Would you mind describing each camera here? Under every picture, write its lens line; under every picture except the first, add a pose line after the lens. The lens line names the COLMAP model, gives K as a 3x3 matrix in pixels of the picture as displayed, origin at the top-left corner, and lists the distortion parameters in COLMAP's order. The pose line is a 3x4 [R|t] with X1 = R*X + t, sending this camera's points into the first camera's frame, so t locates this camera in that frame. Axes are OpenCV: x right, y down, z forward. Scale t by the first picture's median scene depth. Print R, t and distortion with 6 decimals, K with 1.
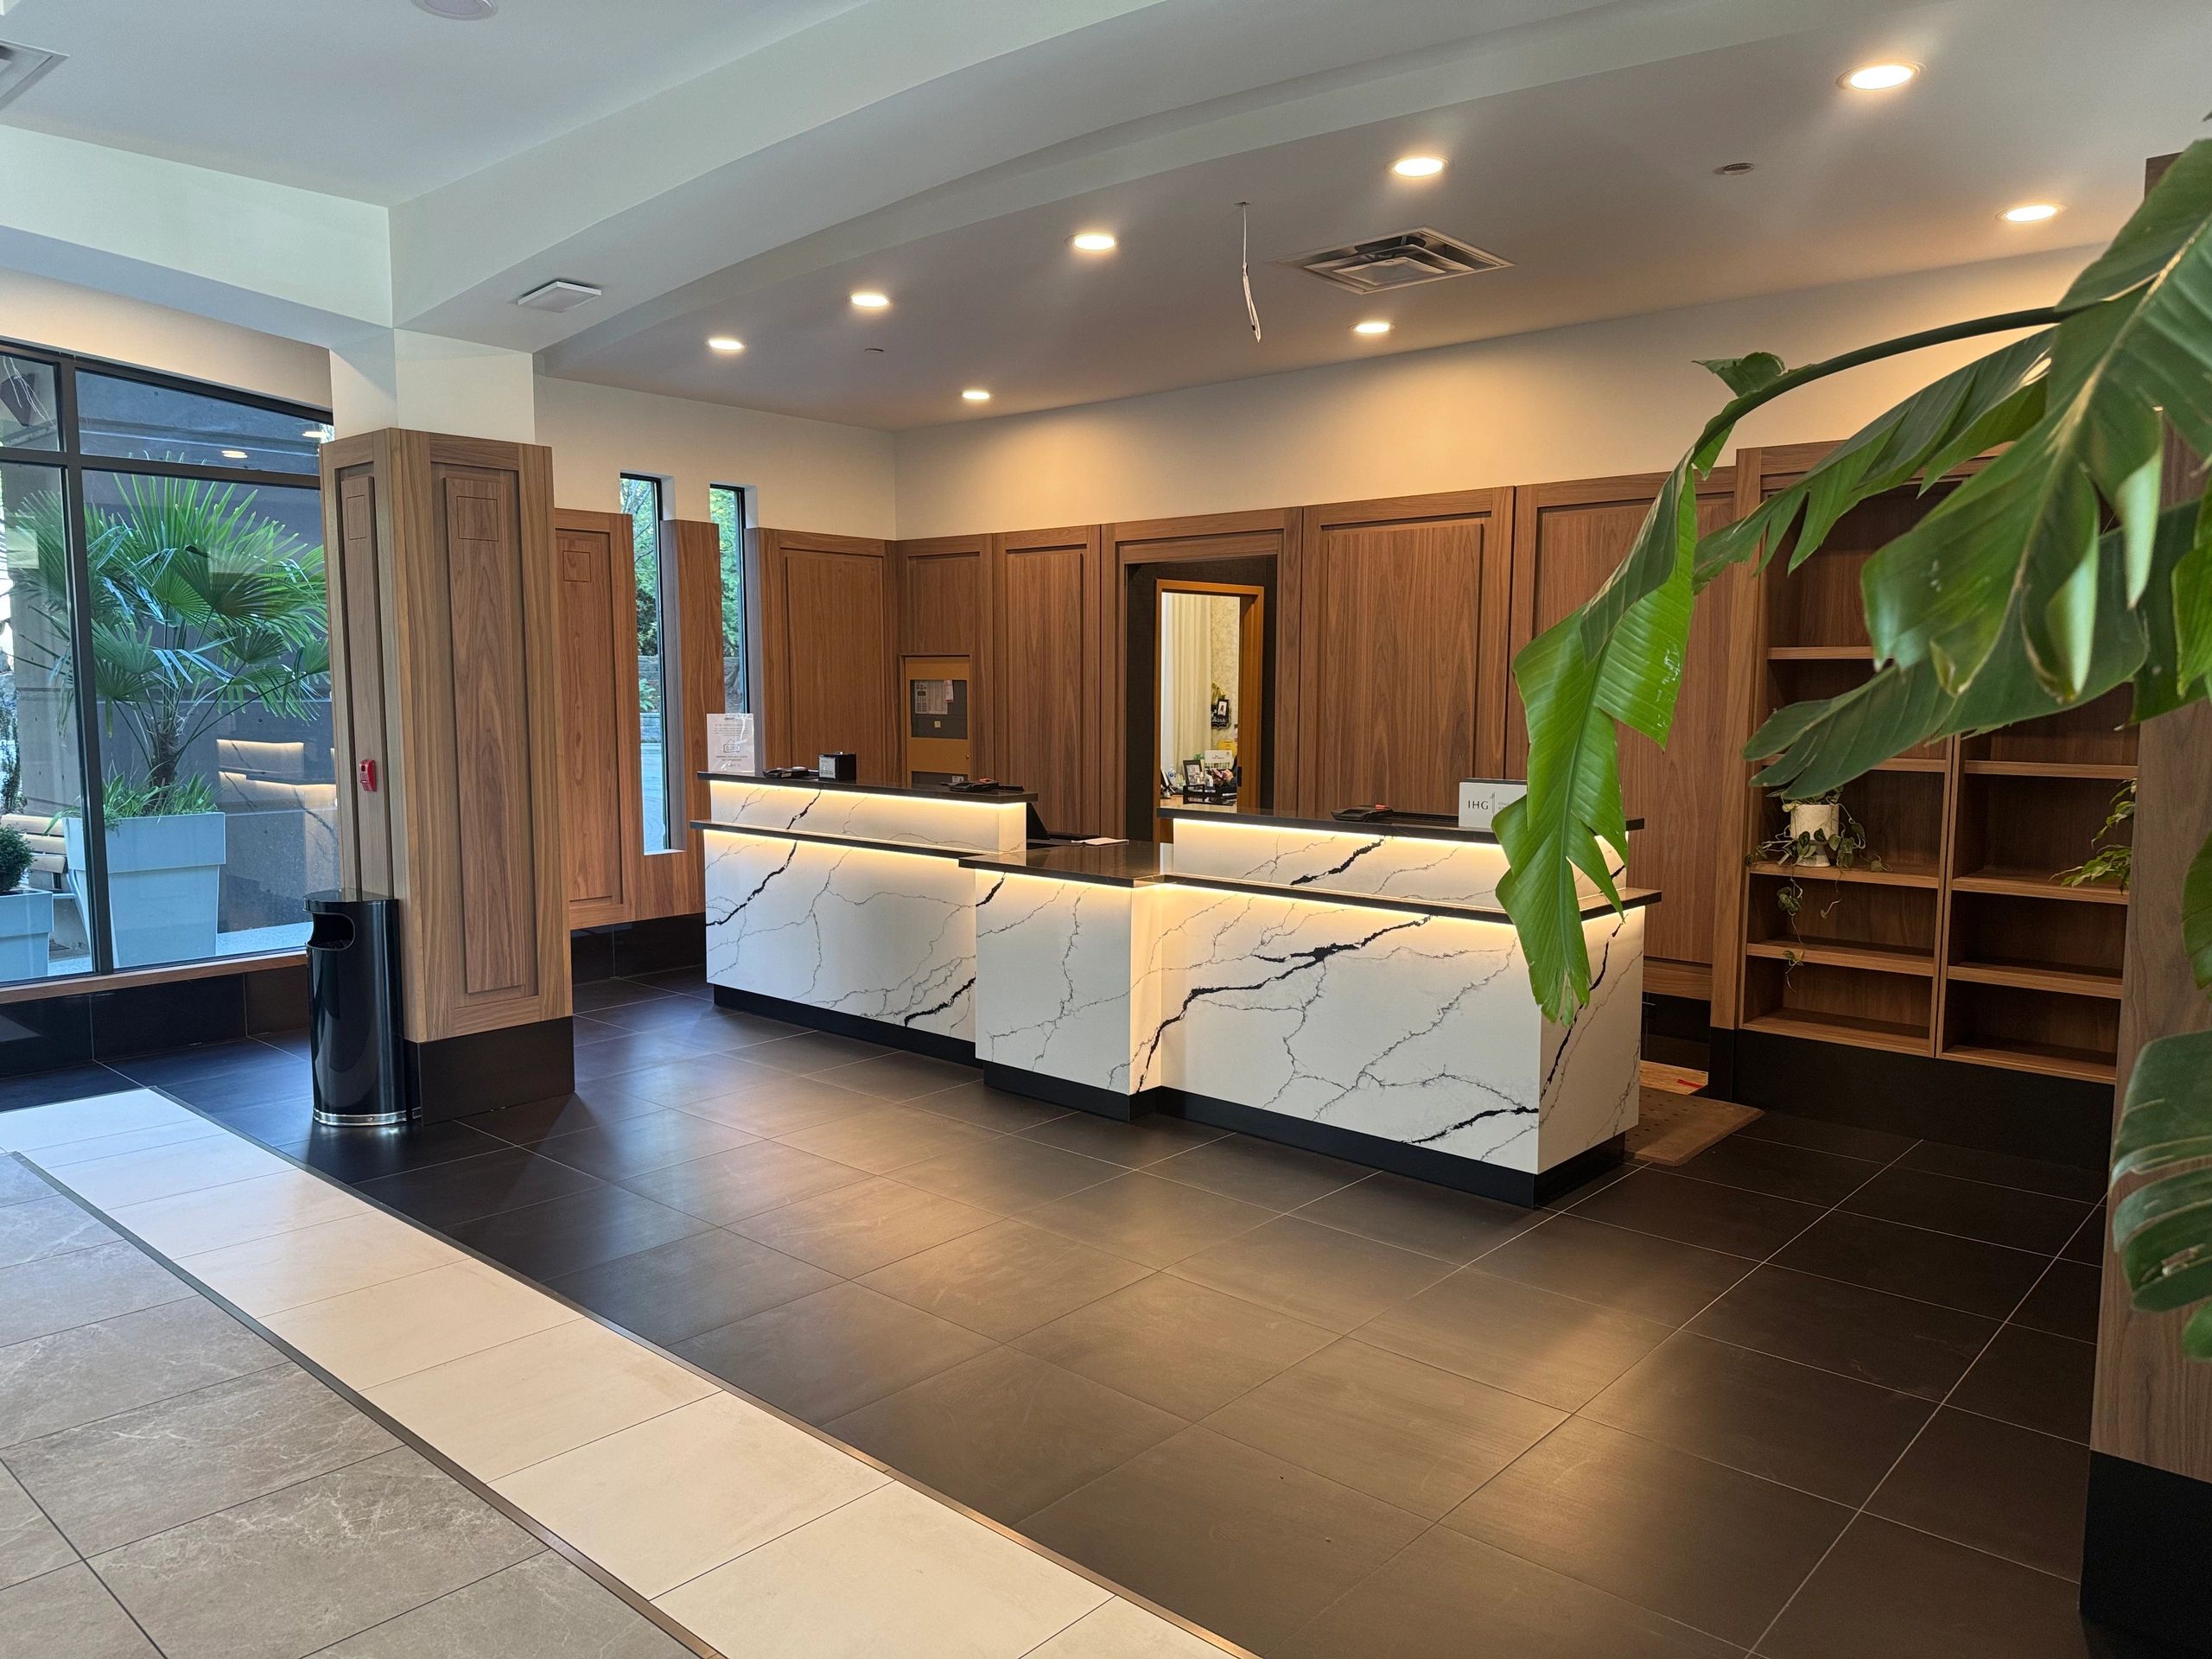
lens RADIAL K [[1546.3, 0, 1102.5], [0, 1546.3, 834.0], [0, 0, 1]] dist [0.144729, -0.226335]
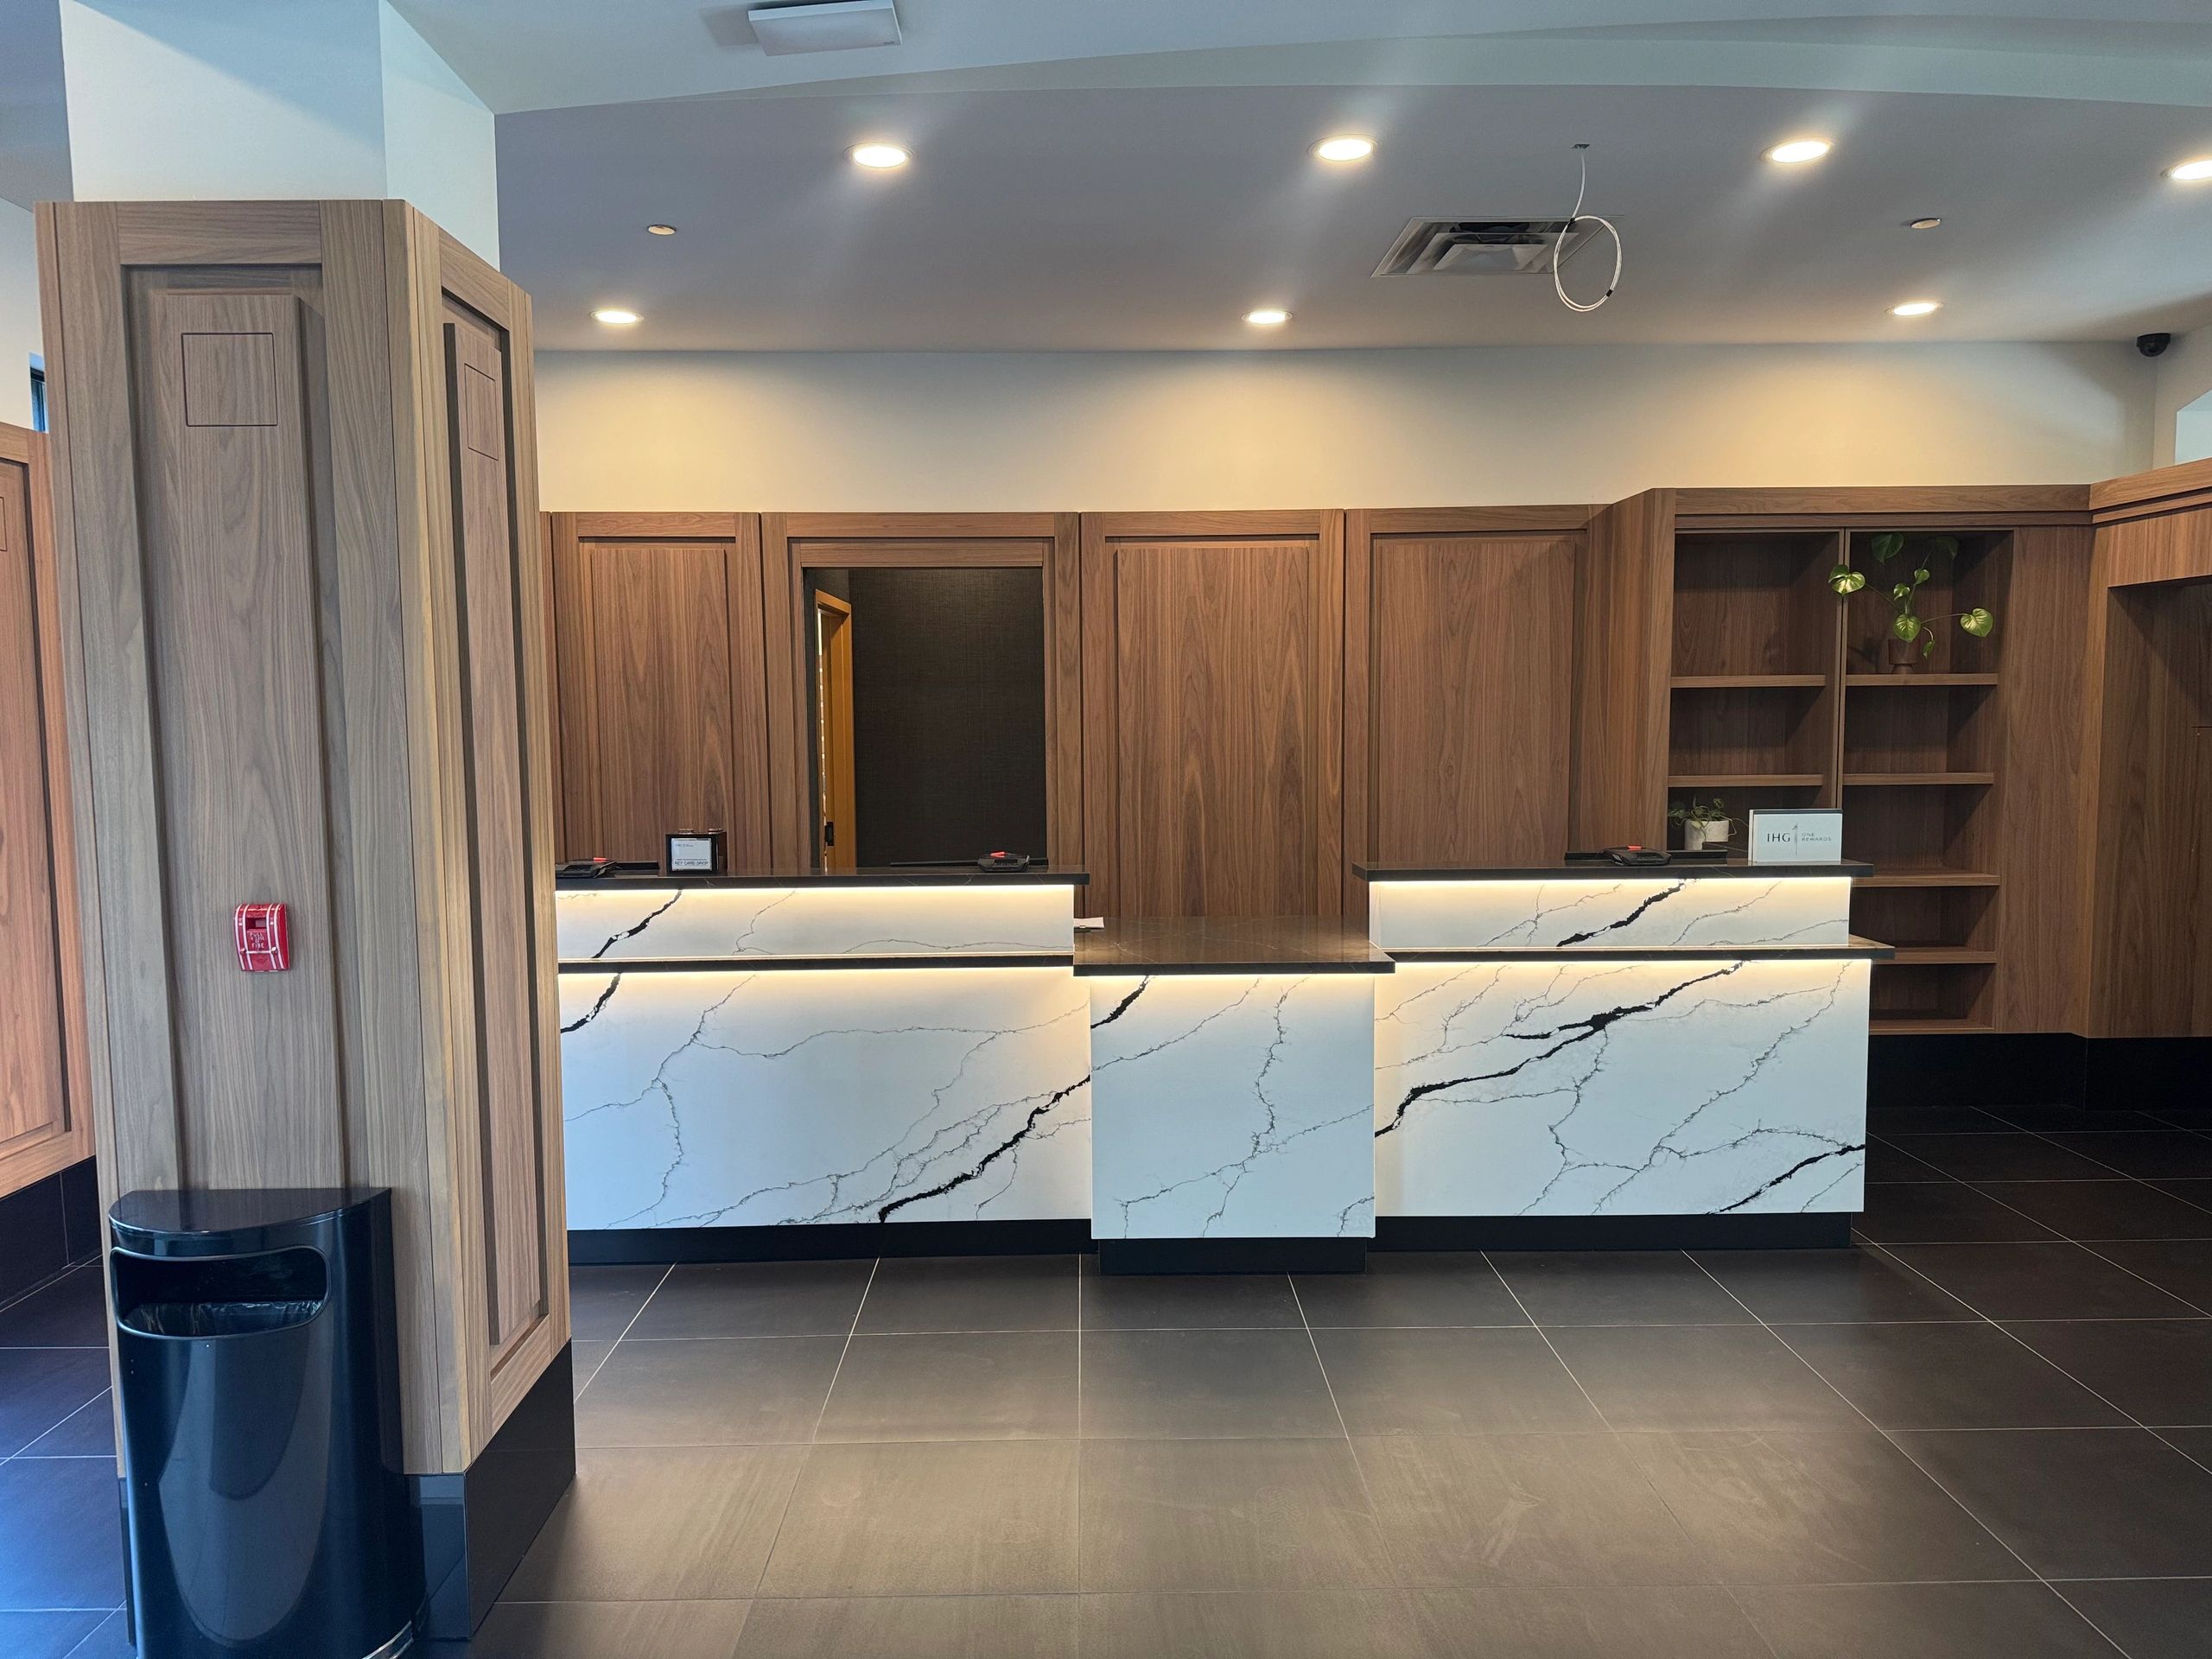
lens RADIAL K [[1546.3, 0, 1102.5], [0, 1546.3, 834.0], [0, 0, 1]] dist [0.144729, -0.226335]
pose [[0.730100, -0.063357, 0.680396, -0.519179], [0.079719, 0.996791, 0.007276, -0.044587], [-0.678674, 0.048928, 0.732808, 0.425001]]
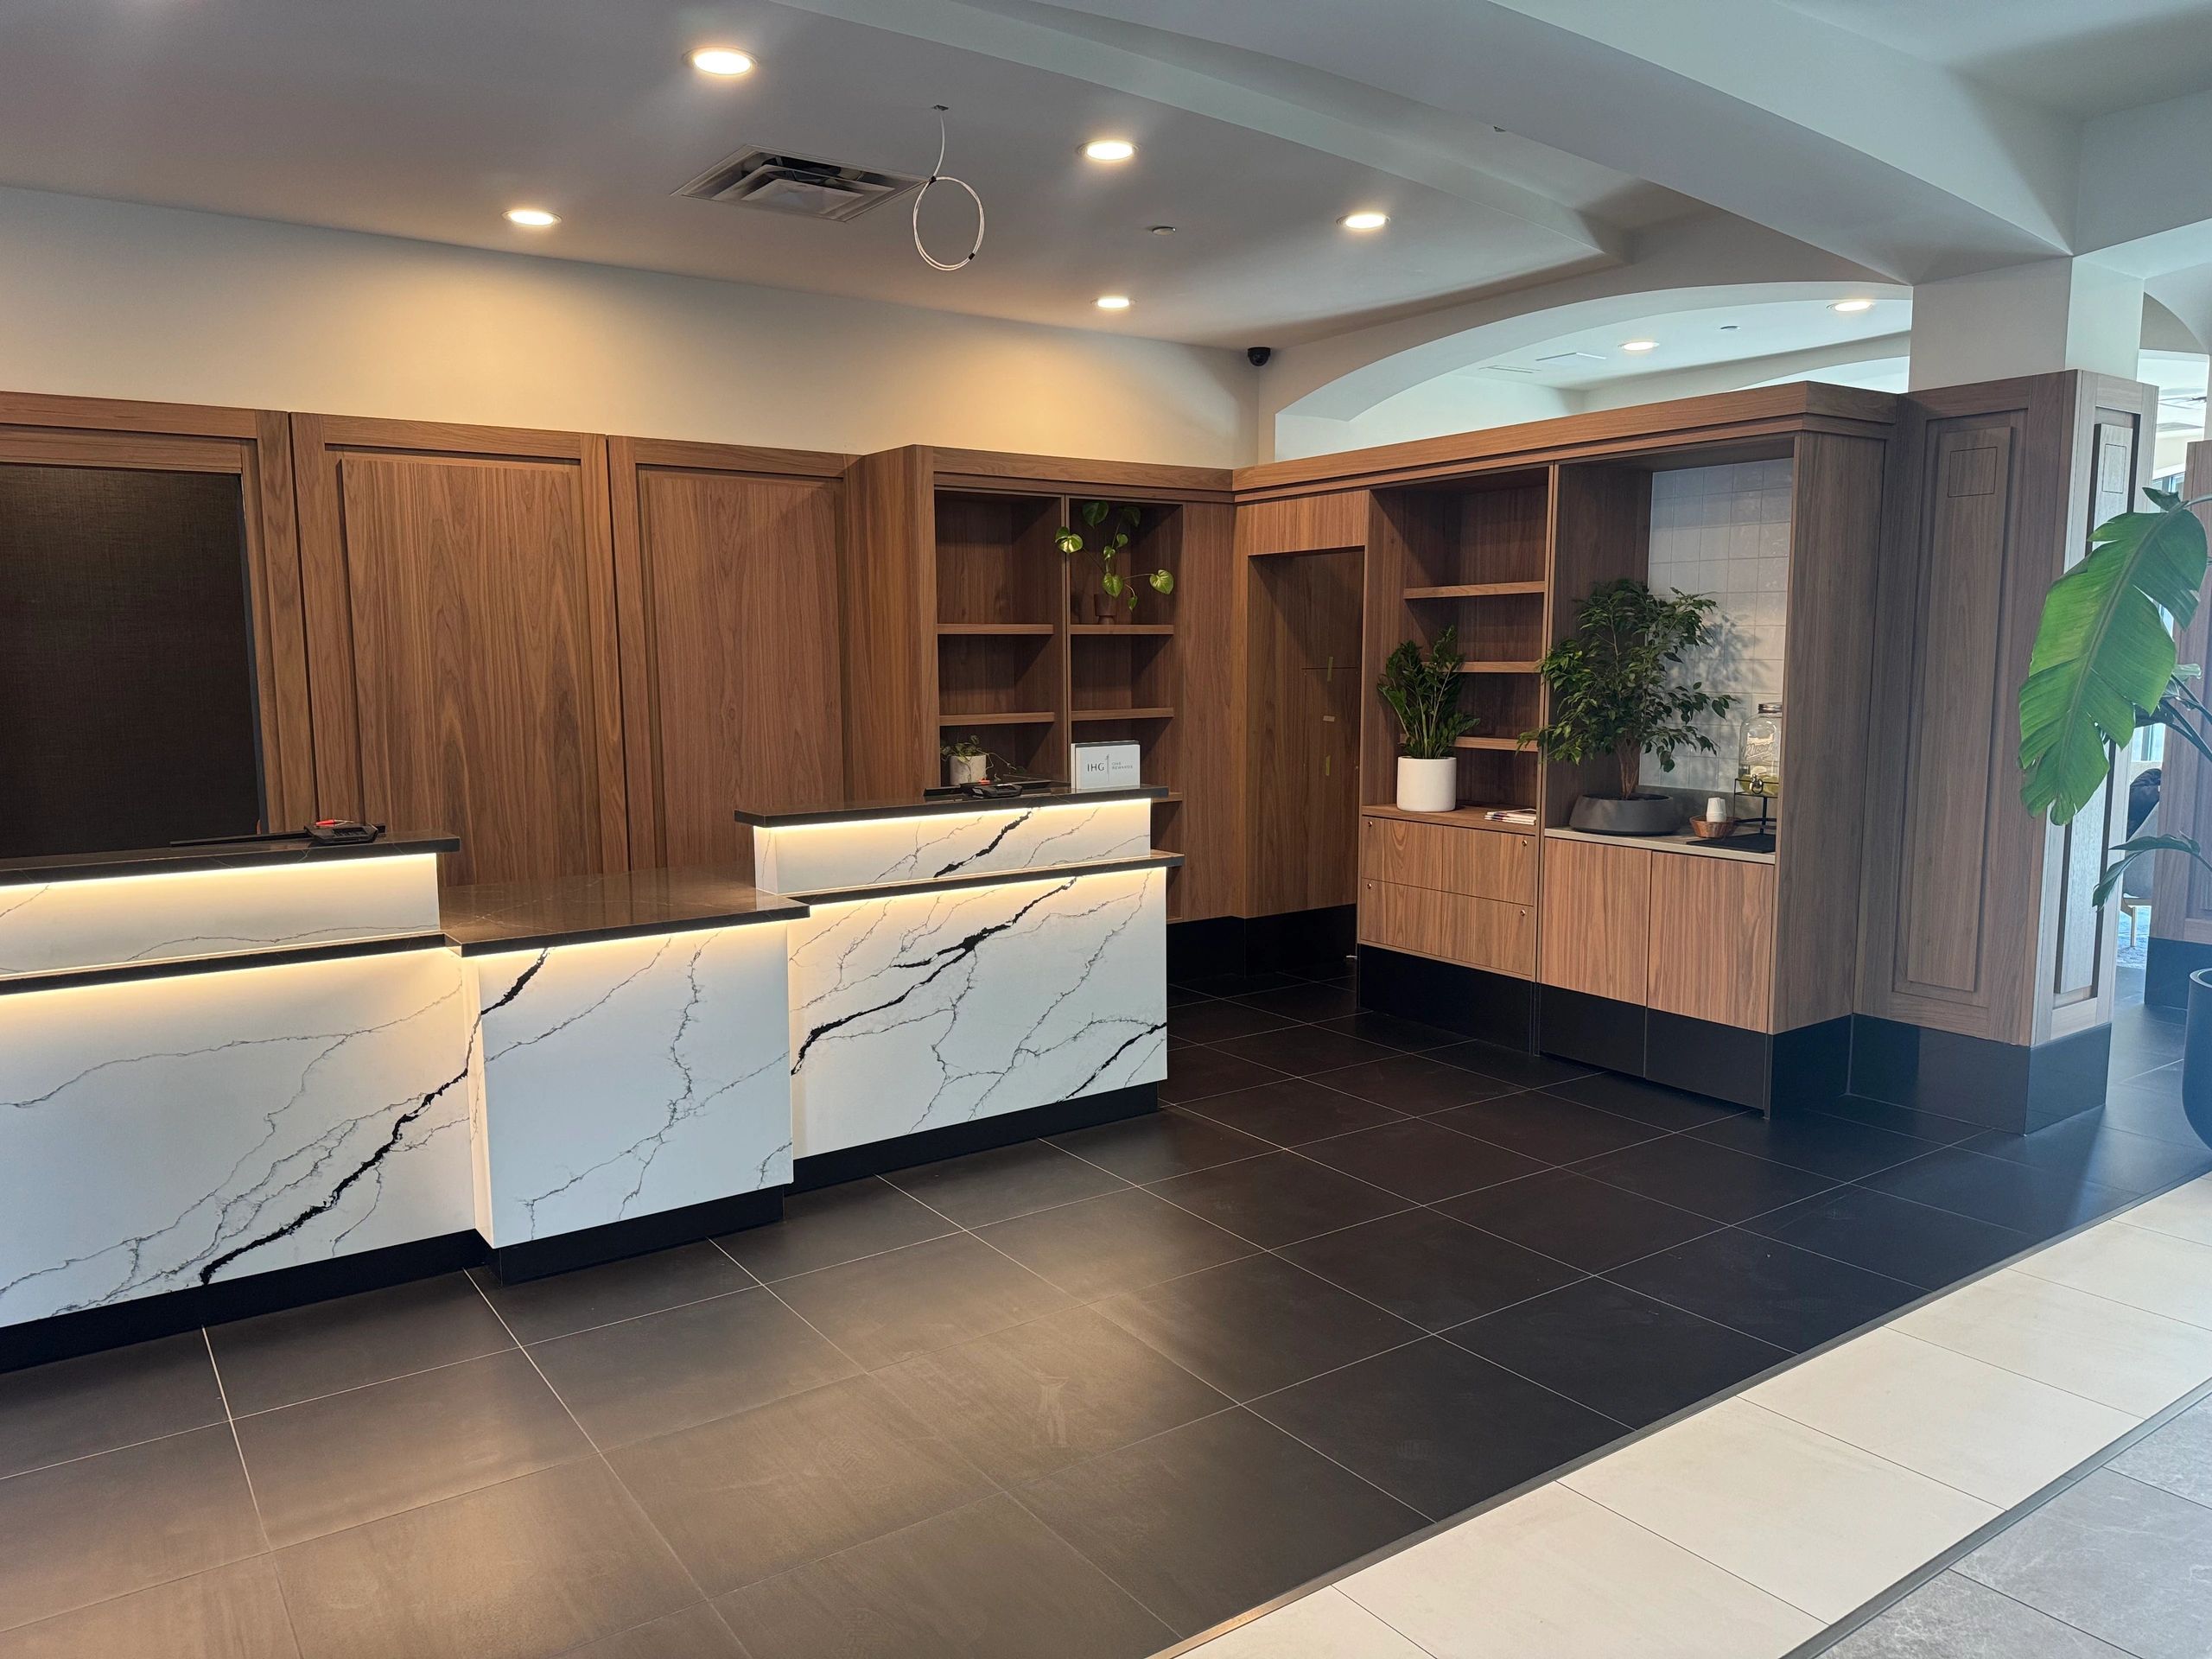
lens RADIAL K [[1546.3, 0, 1102.5], [0, 1546.3, 834.0], [0, 0, 1]] dist [0.144729, -0.226335]
pose [[0.218622, -0.121902, 0.968166, -0.590082], [0.104922, 0.989351, 0.100877, -0.059390], [-0.970153, 0.079528, 0.229084, 0.552961]]
